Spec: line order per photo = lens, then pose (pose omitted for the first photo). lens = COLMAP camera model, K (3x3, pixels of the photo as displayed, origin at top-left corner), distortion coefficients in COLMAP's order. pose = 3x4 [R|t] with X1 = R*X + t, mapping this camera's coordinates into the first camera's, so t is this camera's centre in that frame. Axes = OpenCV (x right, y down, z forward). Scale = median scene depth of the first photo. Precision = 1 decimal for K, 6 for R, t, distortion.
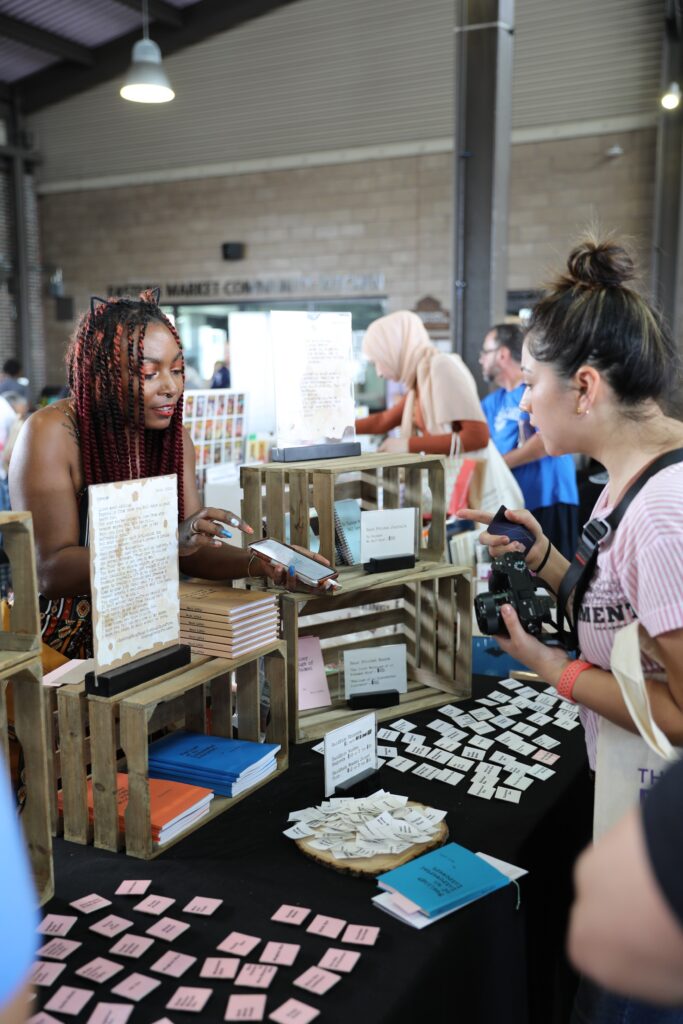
lens RADIAL K [[1049.0, 0, 342.0], [0, 1049.0, 509.5], [0, 0, 1]] dist [0.062274, 0.000000]
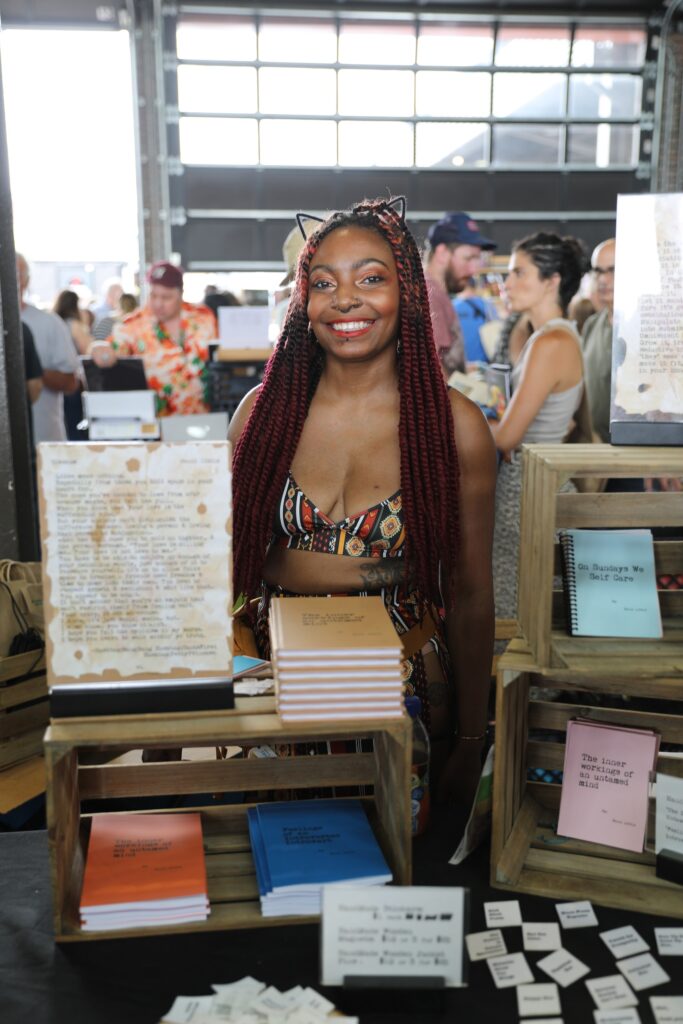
lens RADIAL K [[1084.6, 0, 341.7], [0, 1084.6, 518.3], [0, 0, 1]] dist [0.029953, 0.000000]
pose [[0.565081, 0.154682, -0.810406, 0.506921], [-0.104885, 0.987766, 0.115400, -0.078750], [0.818341, 0.019789, 0.574392, 0.684735]]
